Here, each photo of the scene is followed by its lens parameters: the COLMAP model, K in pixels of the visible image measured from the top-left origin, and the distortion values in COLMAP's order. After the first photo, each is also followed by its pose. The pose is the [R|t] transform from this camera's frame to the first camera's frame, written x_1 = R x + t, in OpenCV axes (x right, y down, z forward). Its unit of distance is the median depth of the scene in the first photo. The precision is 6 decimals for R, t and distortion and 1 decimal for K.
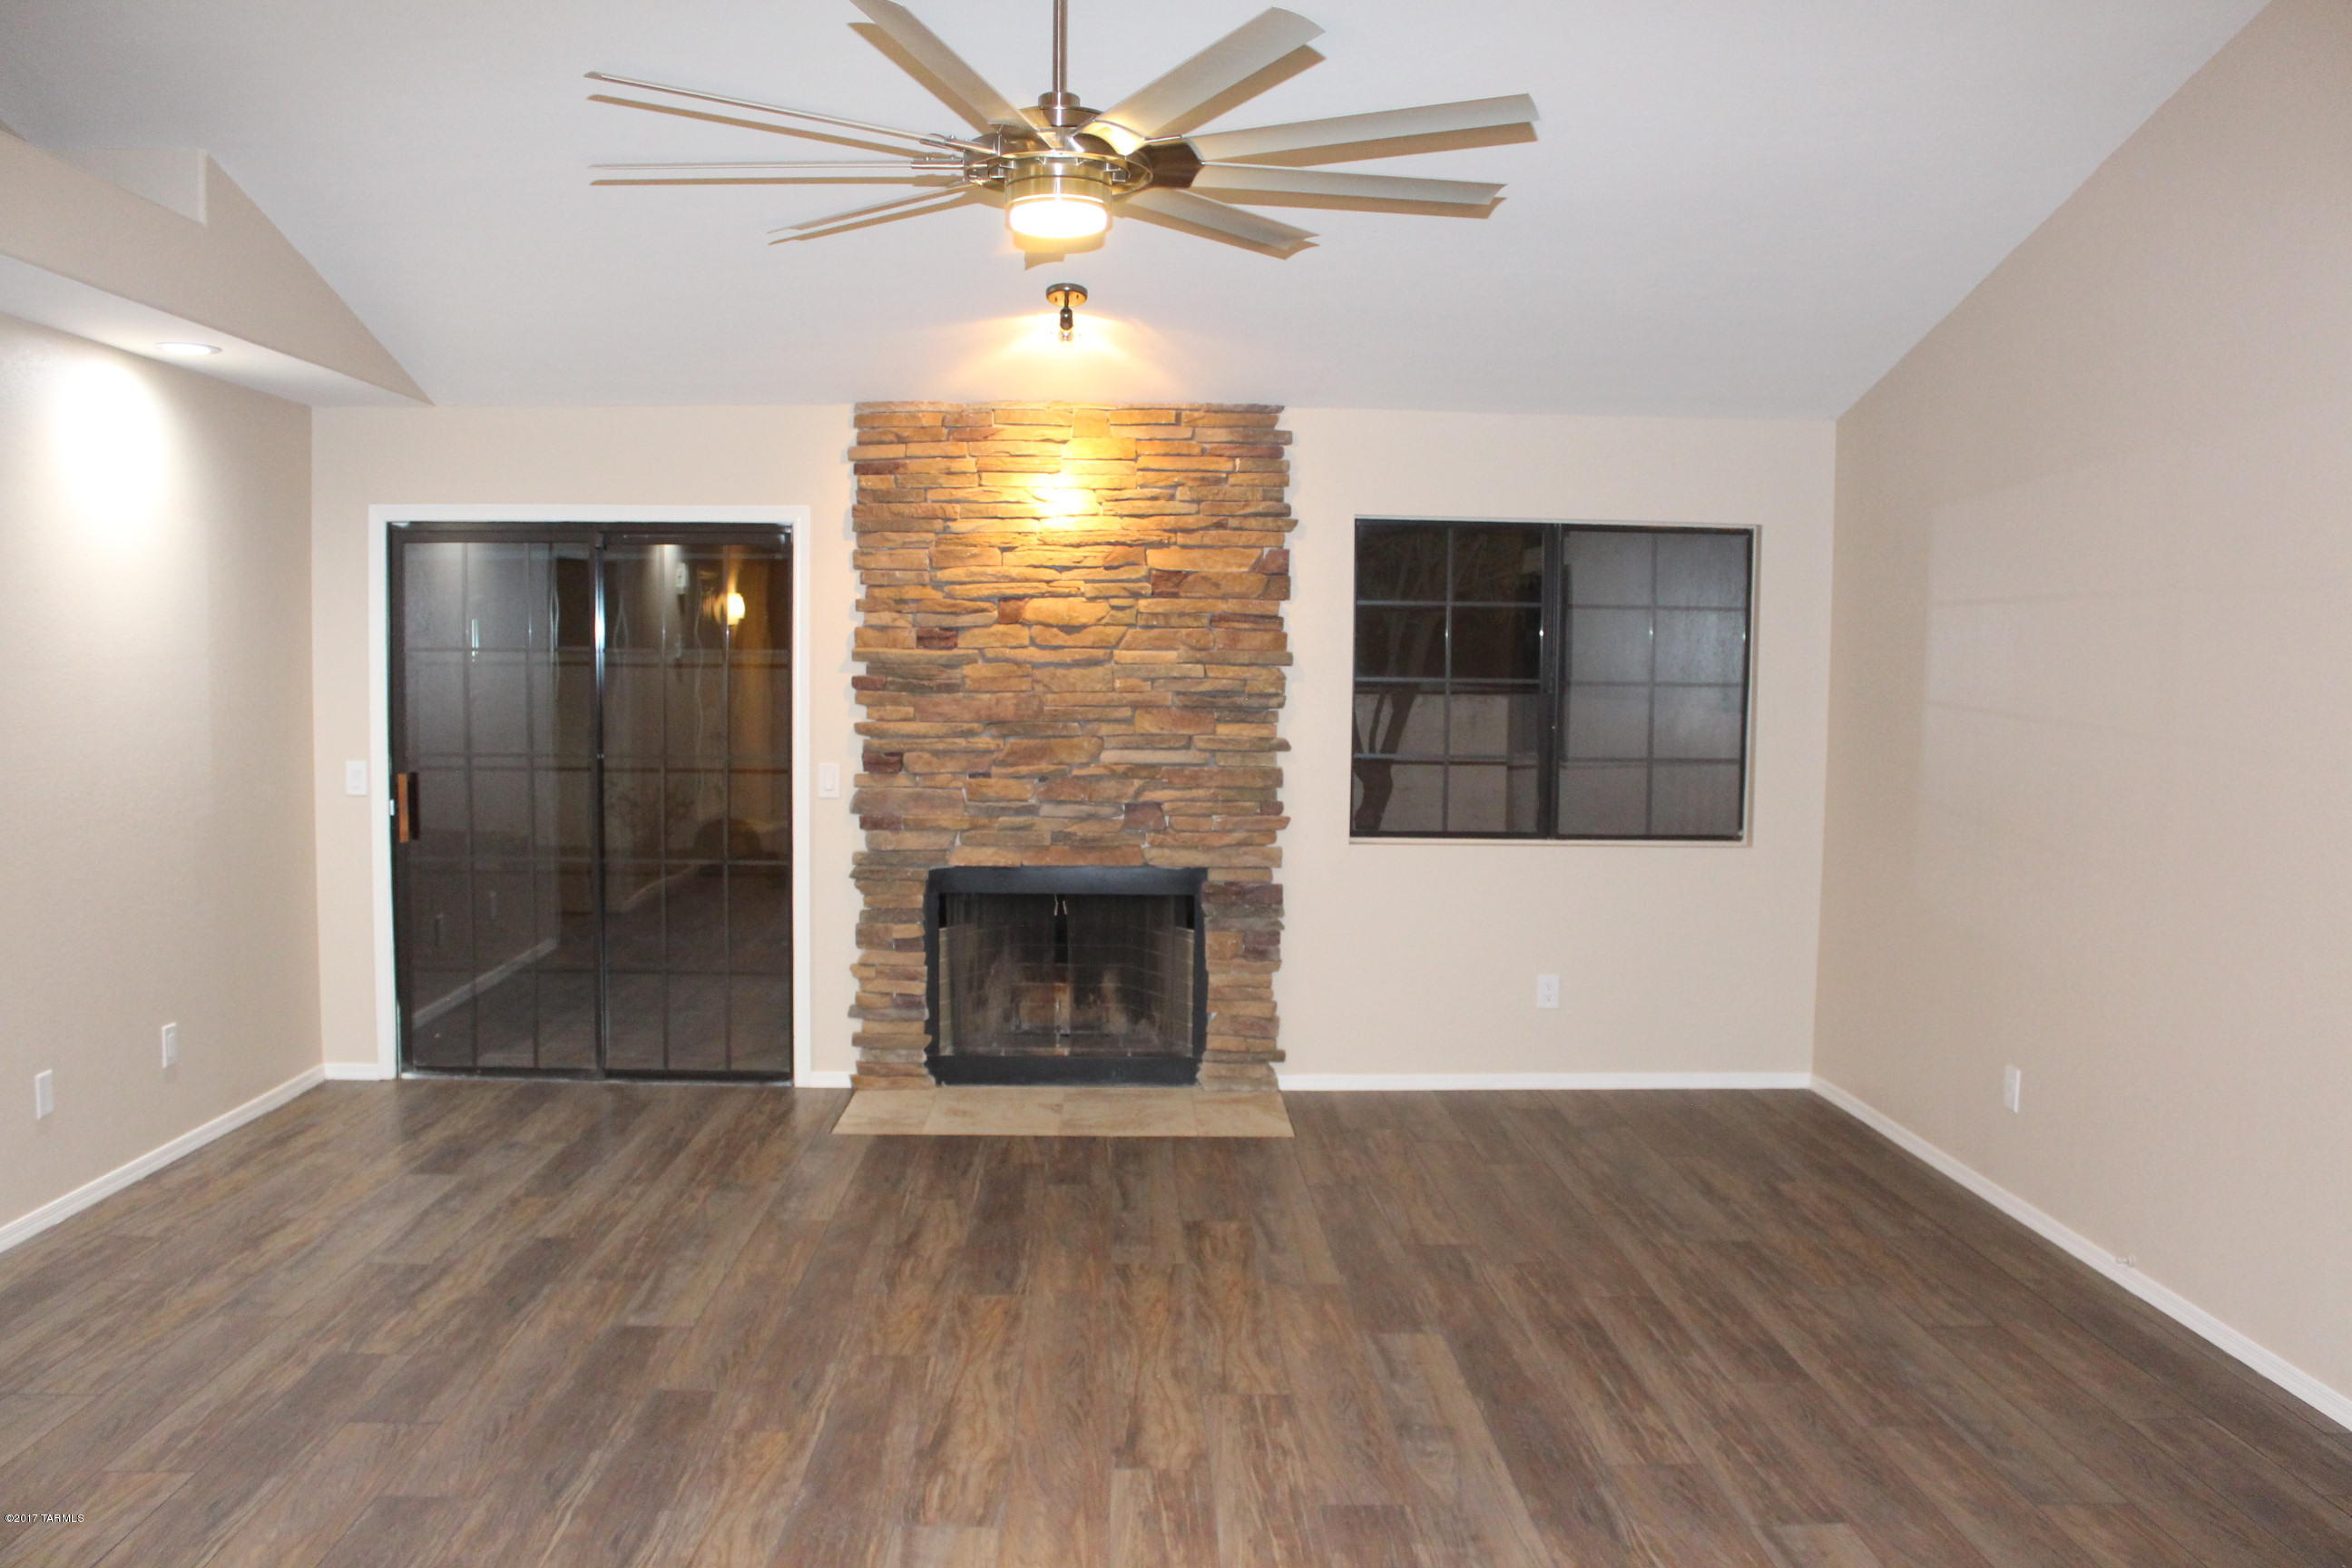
lens RADIAL K [[2005.9, 0, 1176.0], [0, 2005.9, 784.0], [0, 0, 1]] dist [-0.152409, 0.135615]
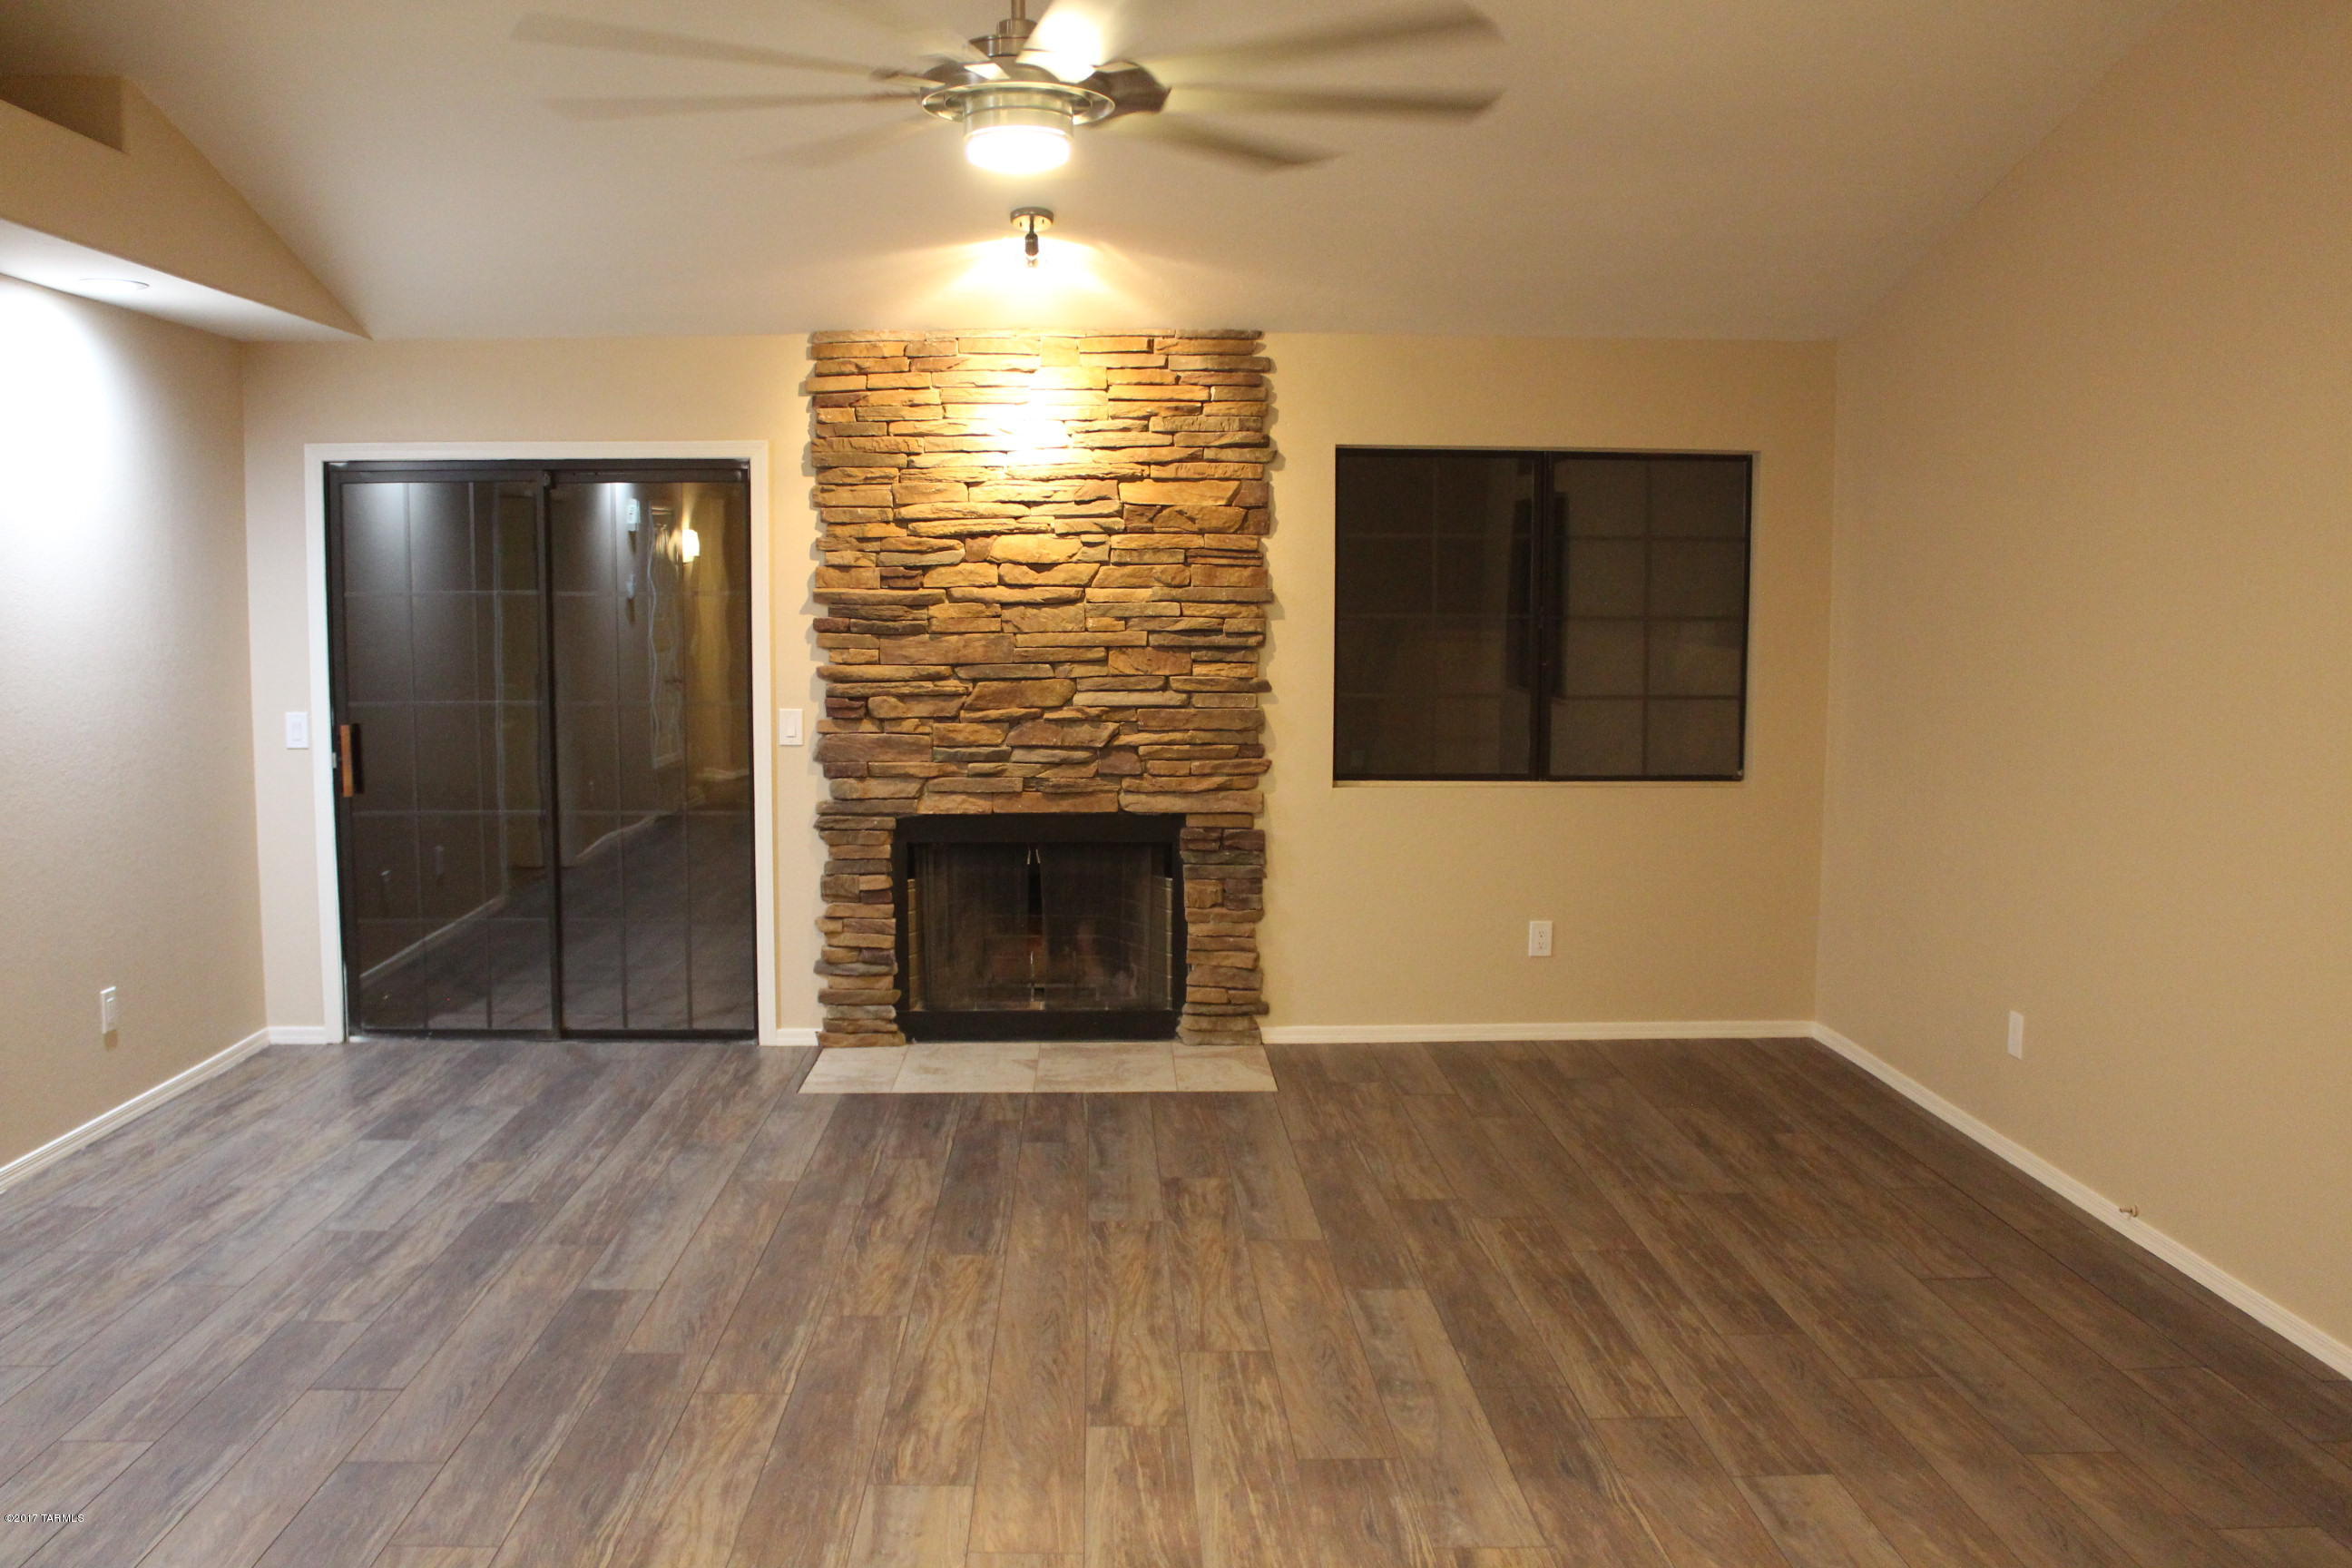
lens RADIAL K [[2113.0, 0, 1176.0], [0, 2113.0, 784.0], [0, 0, 1]] dist [-0.152165, 0.181476]
pose [[0.999916, -0.009580, 0.008705, 0.002505], [0.009332, 0.999563, 0.028035, -0.001019], [-0.008969, -0.027952, 0.999569, -0.013854]]
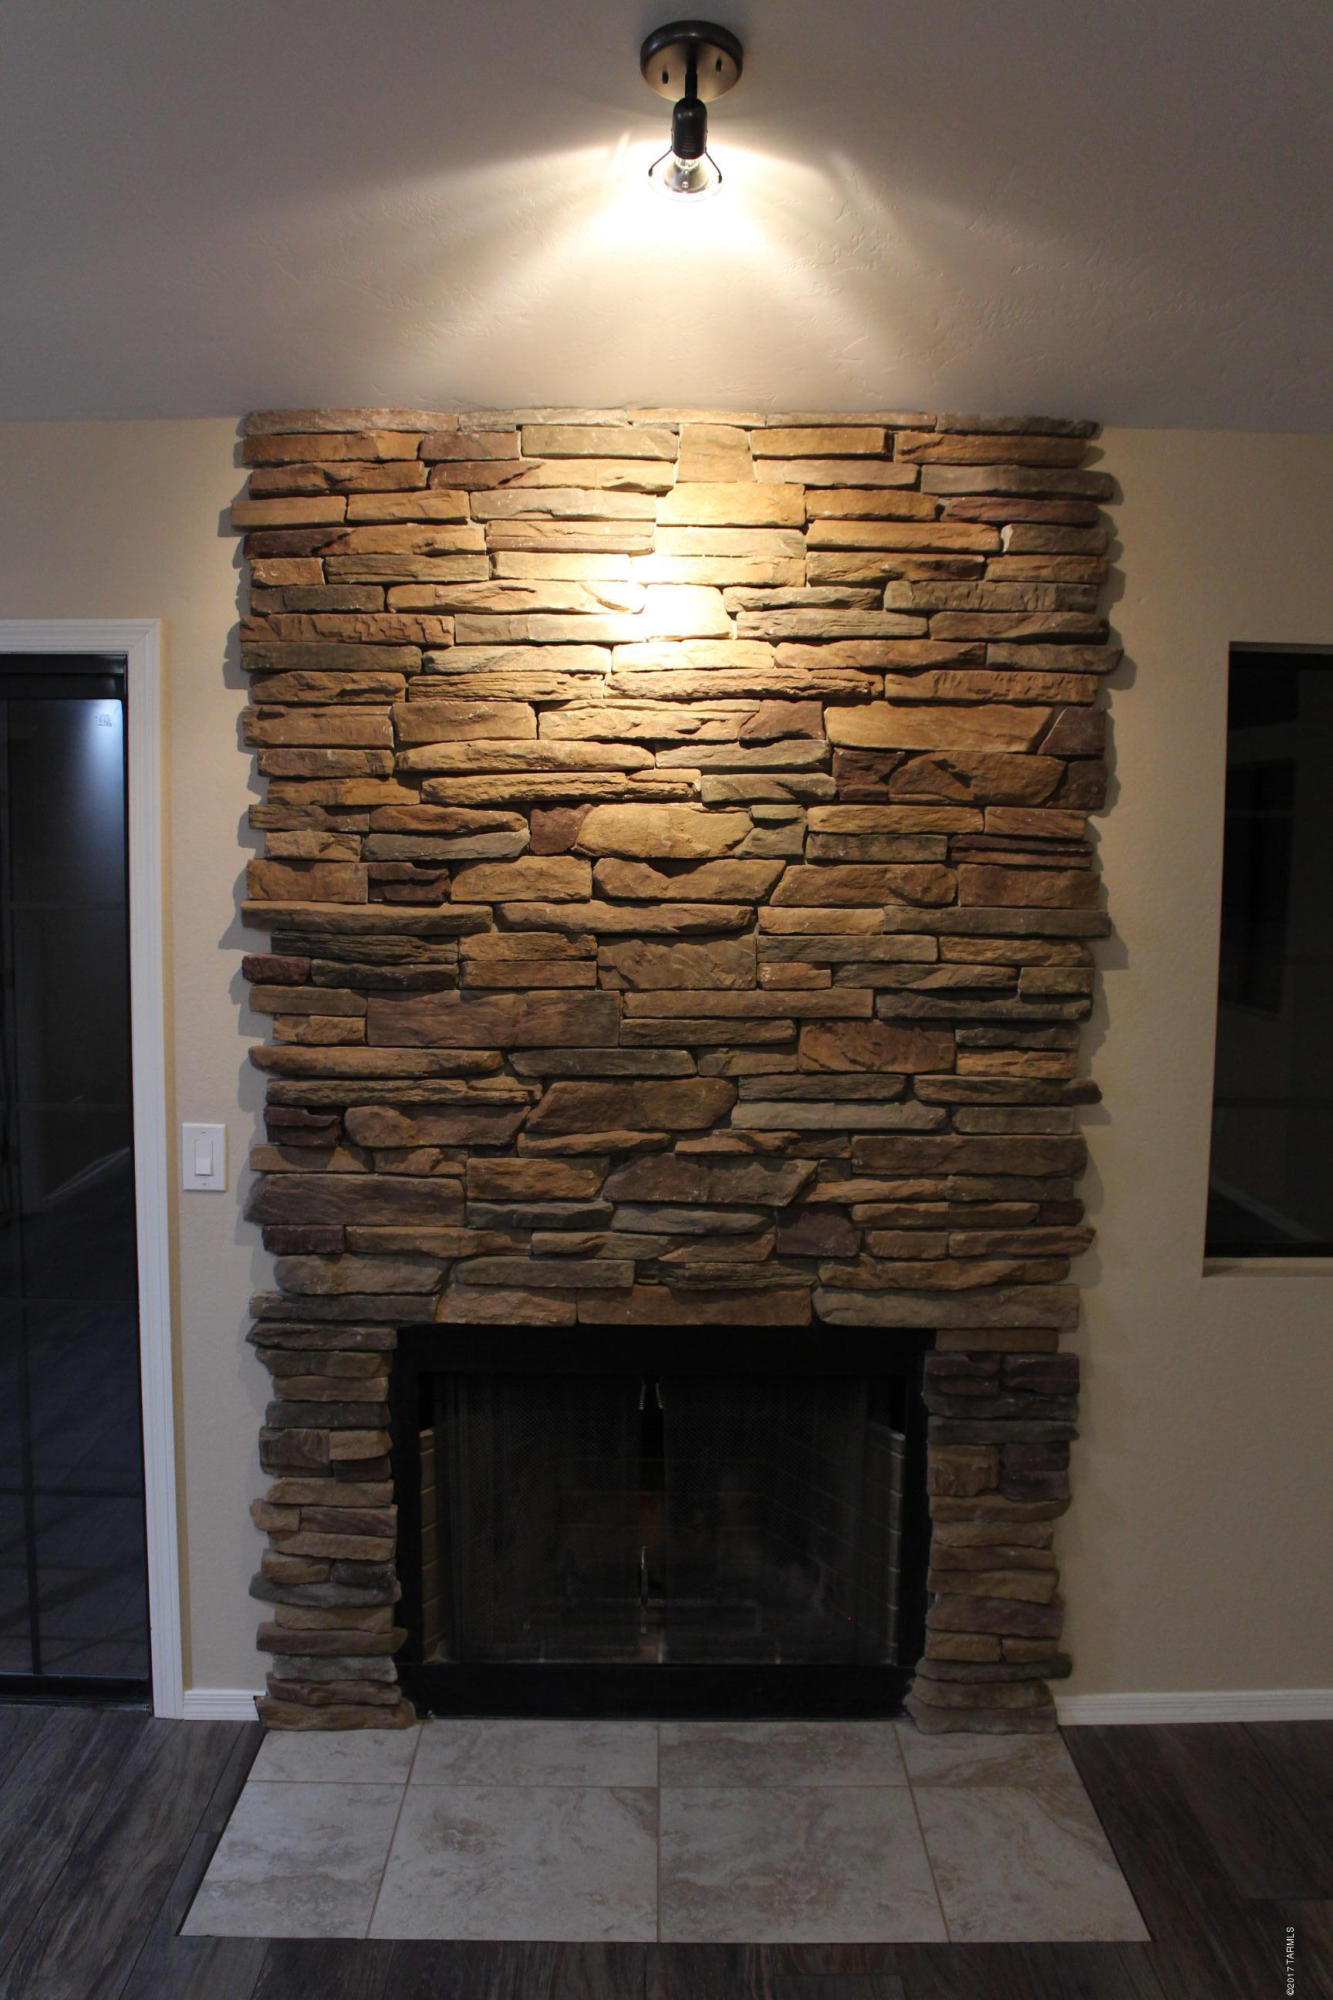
lens RADIAL K [[1705.7, 0, 666.5], [0, 1705.7, 1000.0], [0, 0, 1]] dist [-0.152409, 0.135615]
pose [[0.999842, 0.003086, -0.017524, -0.046997], [-0.002568, 0.999562, 0.029473, -0.056198], [0.017607, -0.029423, 0.999412, 0.573269]]
